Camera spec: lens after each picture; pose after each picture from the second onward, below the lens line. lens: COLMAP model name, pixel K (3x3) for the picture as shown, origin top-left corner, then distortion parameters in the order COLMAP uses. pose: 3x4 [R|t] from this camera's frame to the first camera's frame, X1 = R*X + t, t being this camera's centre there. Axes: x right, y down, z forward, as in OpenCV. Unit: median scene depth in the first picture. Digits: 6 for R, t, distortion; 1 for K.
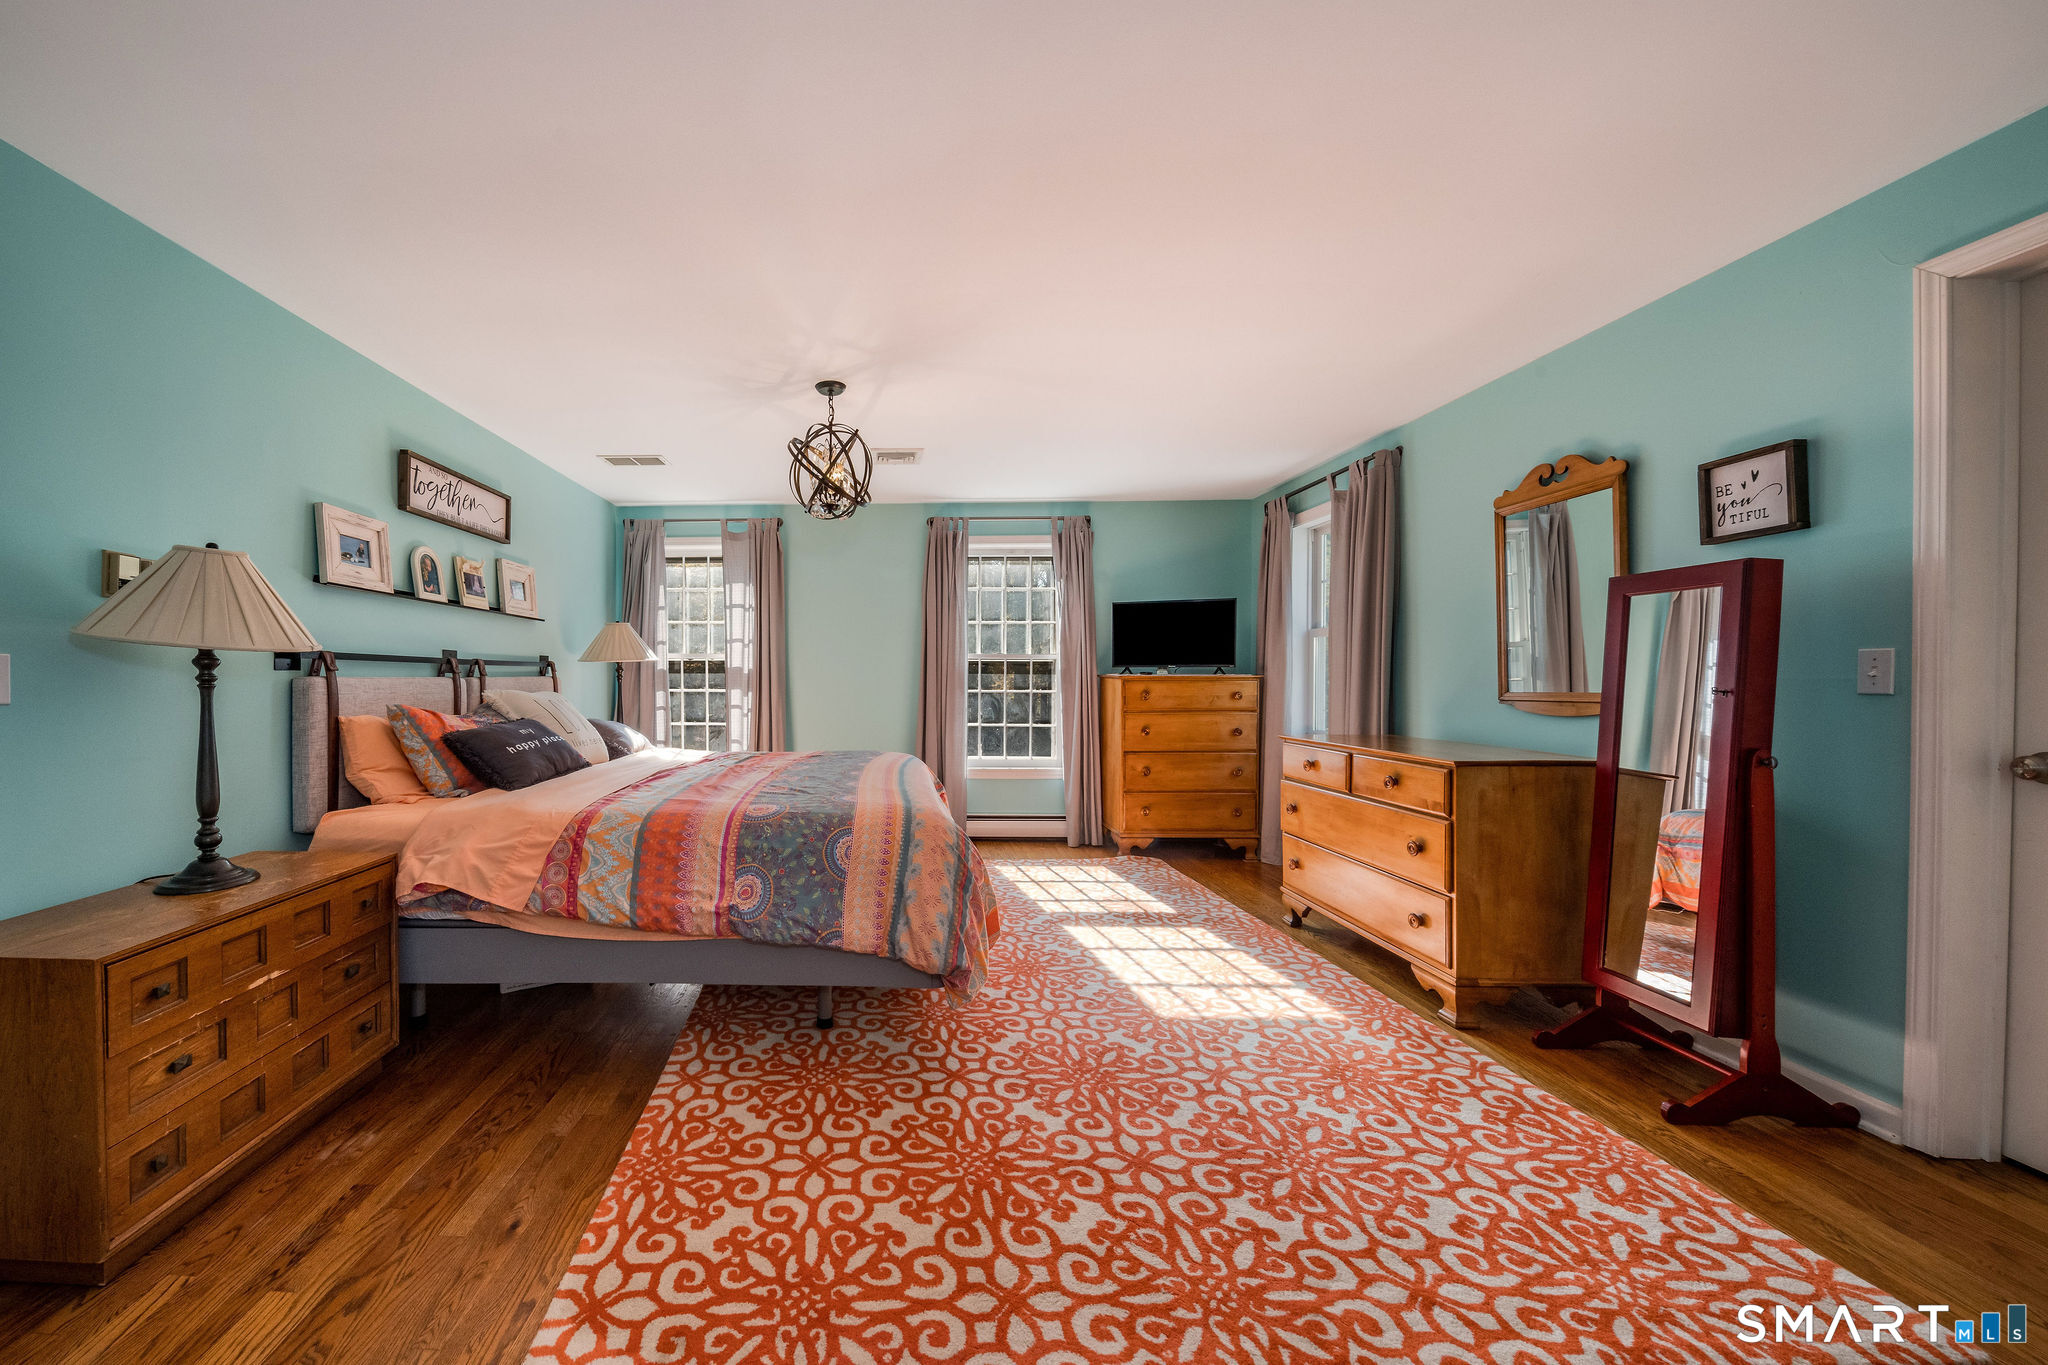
lens RADIAL K [[881.6, 0, 1021.9], [0, 881.6, 697.9], [0, 0, 1]] dist [-0.006298, -0.001564]
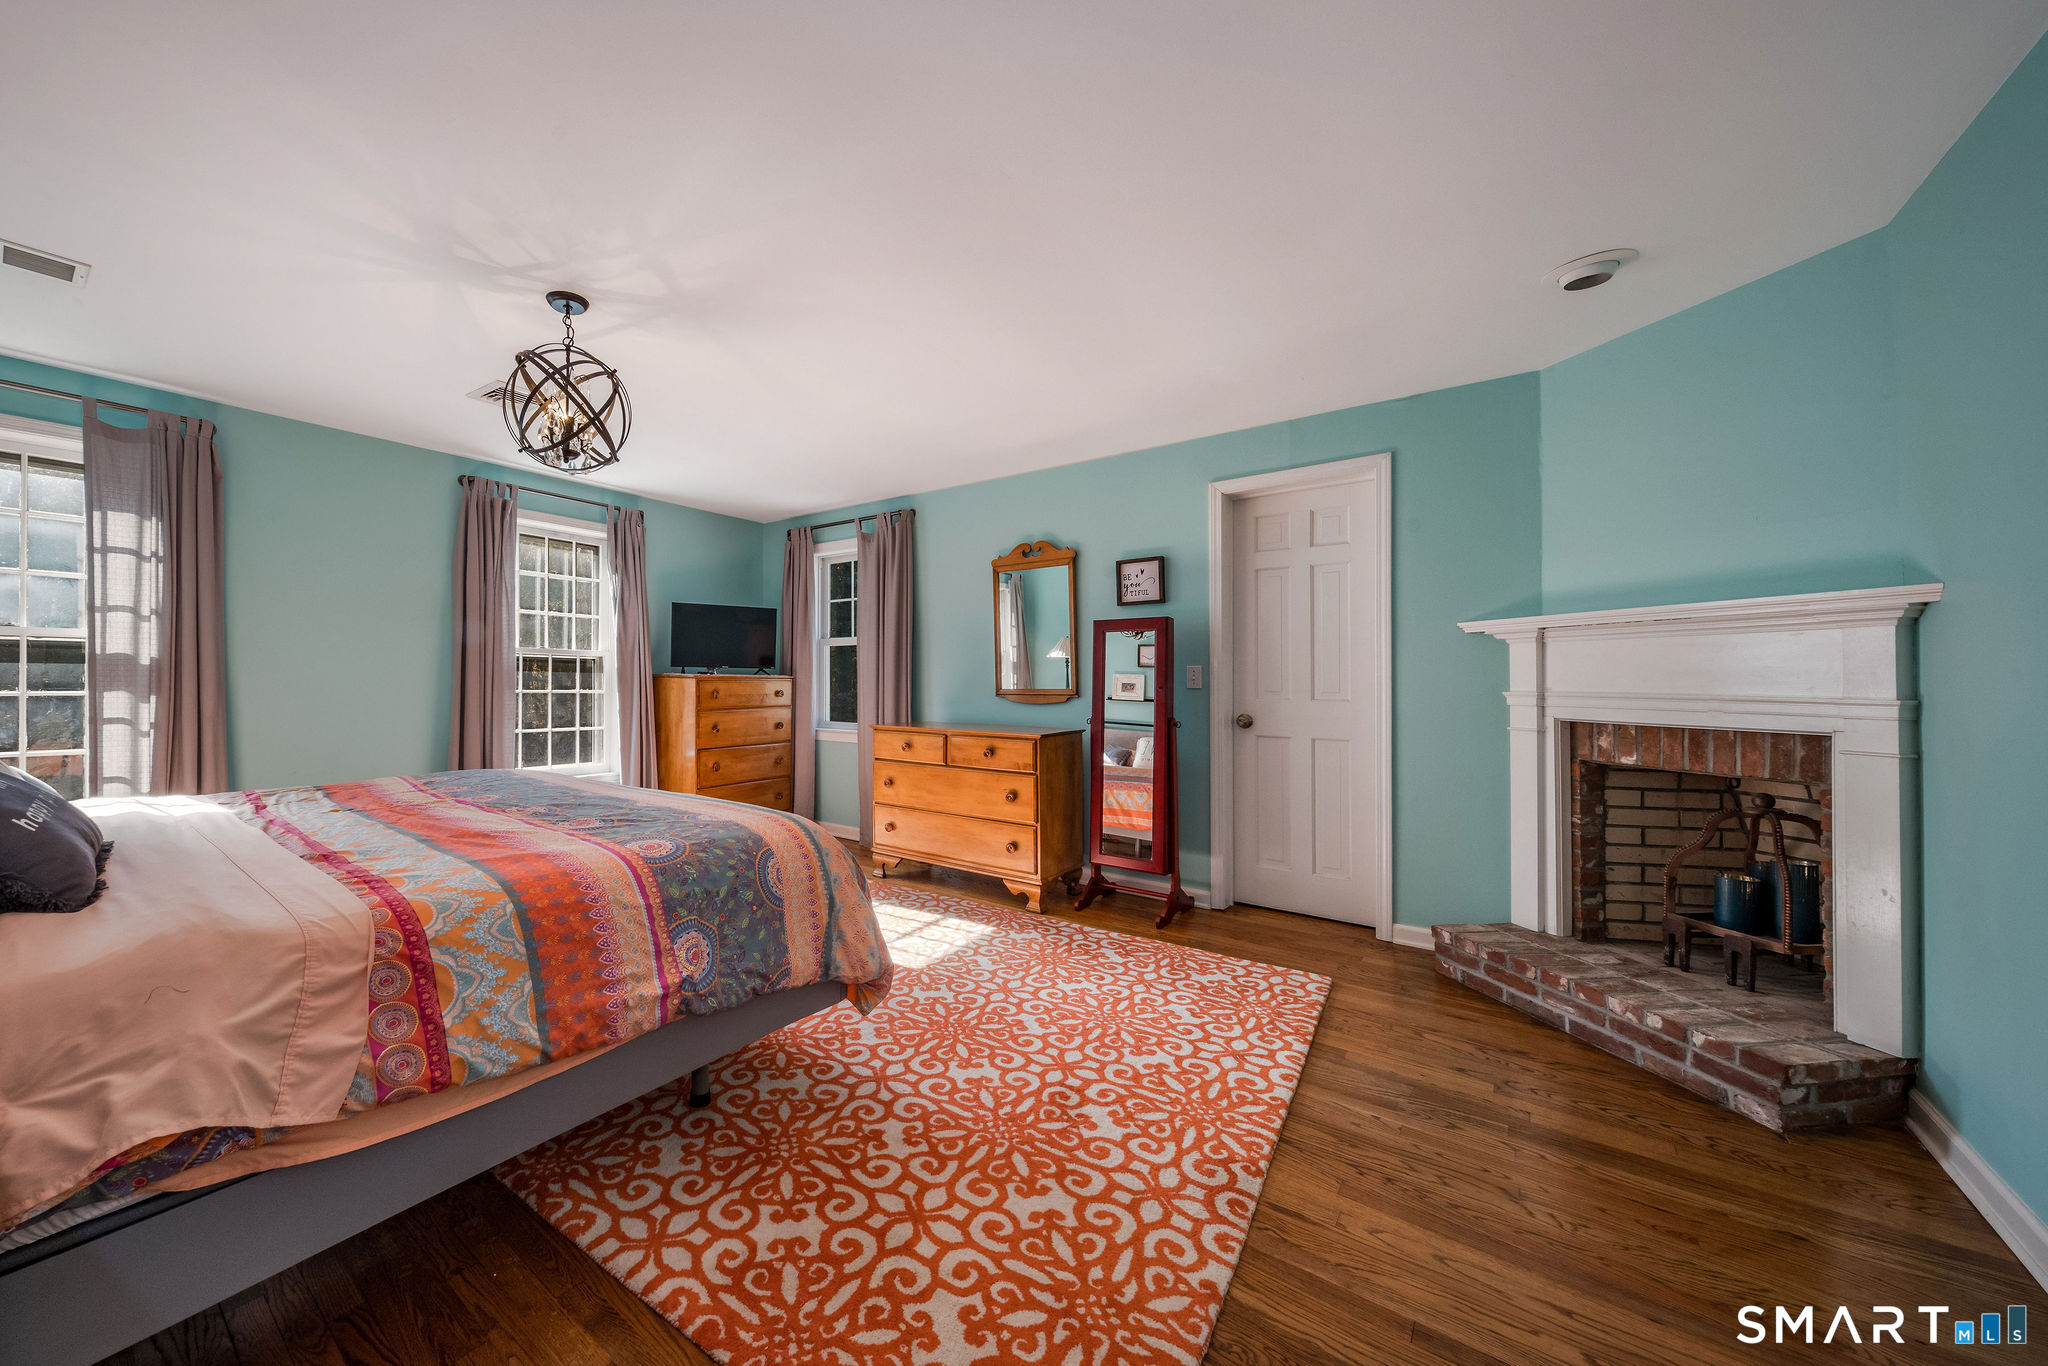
lens RADIAL K [[714.1, 0, 1020.5], [0, 714.1, 682.4], [0, 0, 1]] dist [-0.001839, -0.000484]
pose [[0.577403, 0.002974, 0.816454, -0.553102], [0.012152, 0.999851, -0.012236, -0.003355], [-0.816369, 0.016987, 0.577281, 0.346437]]
